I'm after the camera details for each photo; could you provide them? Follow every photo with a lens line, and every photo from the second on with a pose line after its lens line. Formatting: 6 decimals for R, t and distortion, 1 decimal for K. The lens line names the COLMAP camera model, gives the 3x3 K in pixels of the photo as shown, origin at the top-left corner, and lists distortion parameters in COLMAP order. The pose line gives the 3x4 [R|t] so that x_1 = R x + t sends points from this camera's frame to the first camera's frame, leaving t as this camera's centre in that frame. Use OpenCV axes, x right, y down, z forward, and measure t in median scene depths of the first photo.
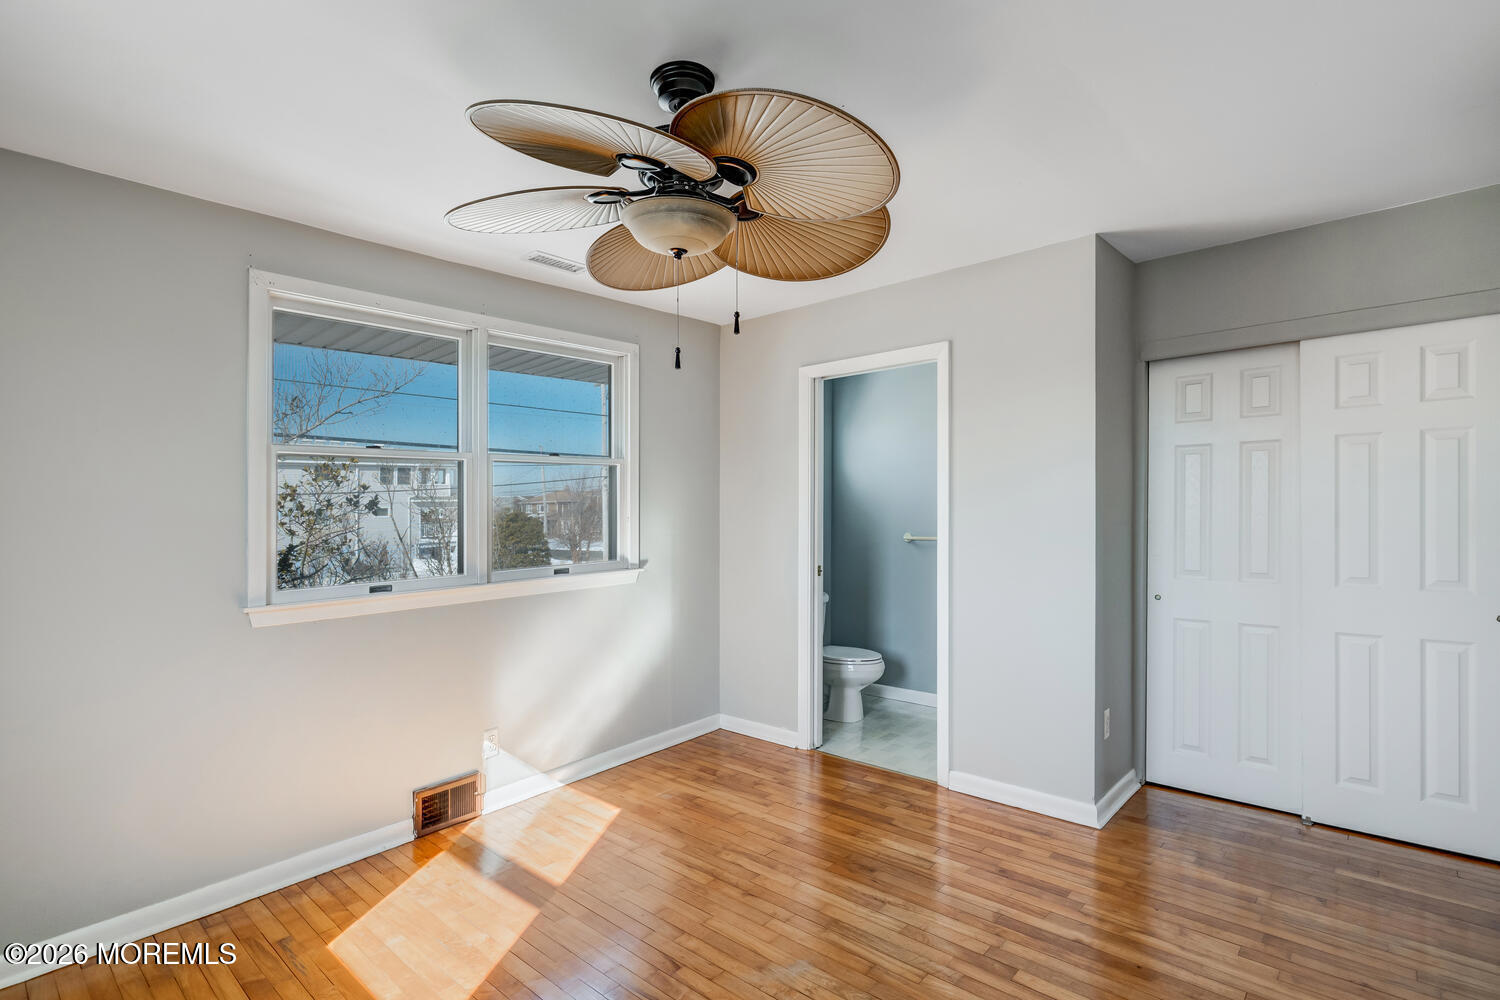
lens RADIAL K [[733.7, 0, 752.4], [0, 733.7, 470.0], [0, 0, 1]] dist [0.000652, -0.000091]
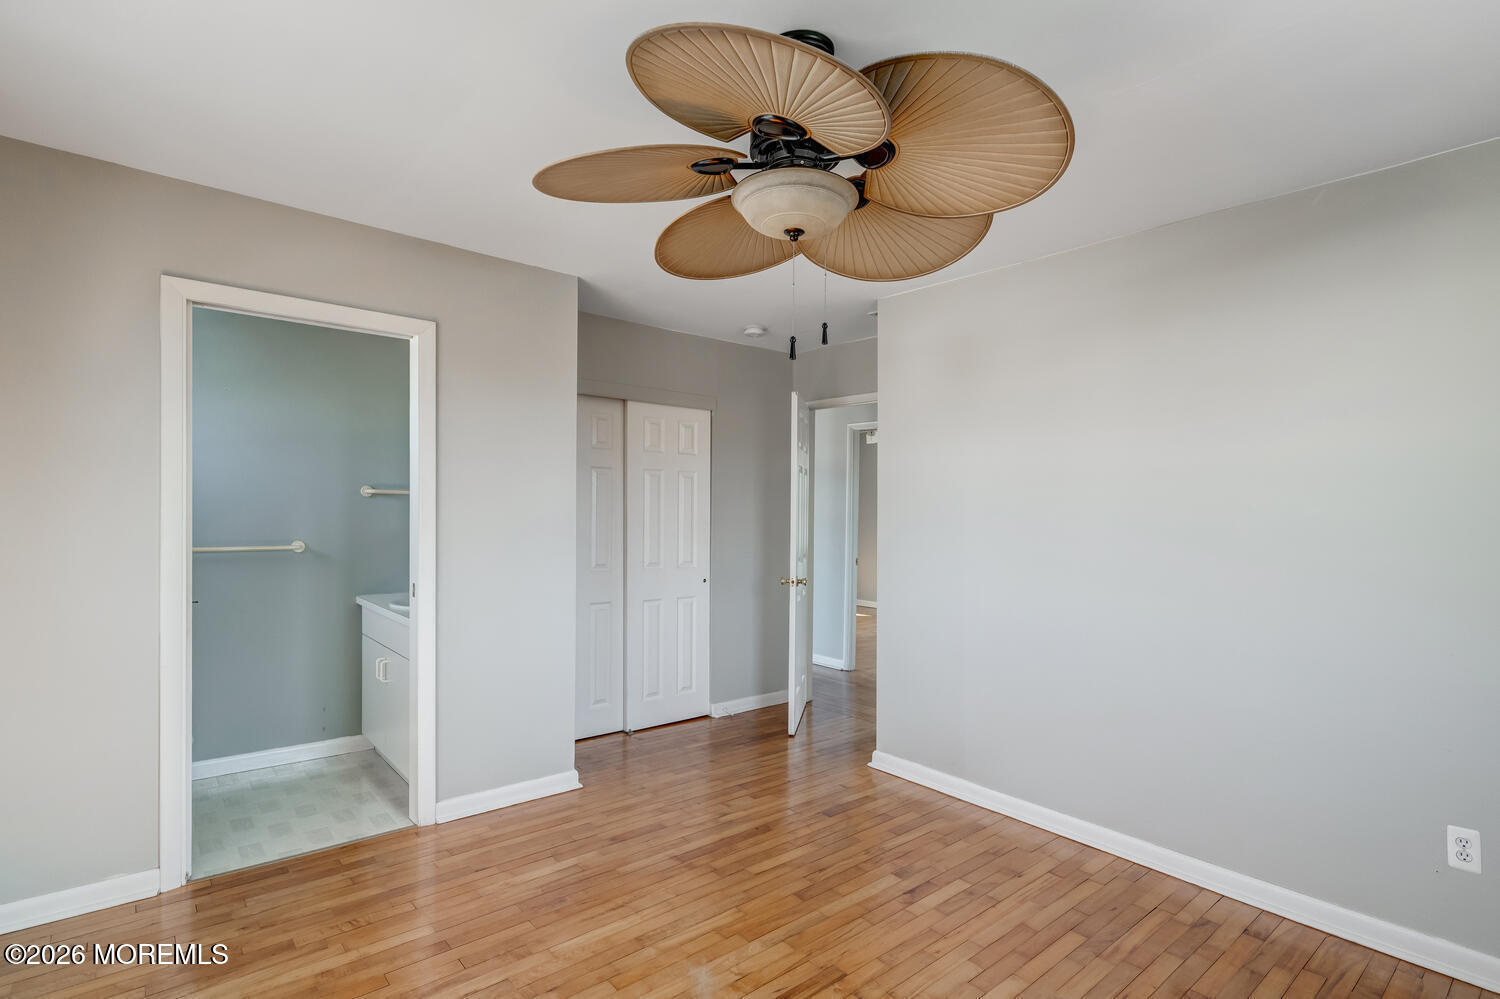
lens RADIAL K [[721.1, 0, 748.2], [0, 721.1, 514.8], [0, 0, 1]] dist [0.001719, 0.000284]
pose [[0.143652, 0.013632, 0.989534, -0.663224], [-0.066480, 0.997779, -0.004095, 0.039280], [-0.987393, -0.065196, 0.144239, 0.611899]]
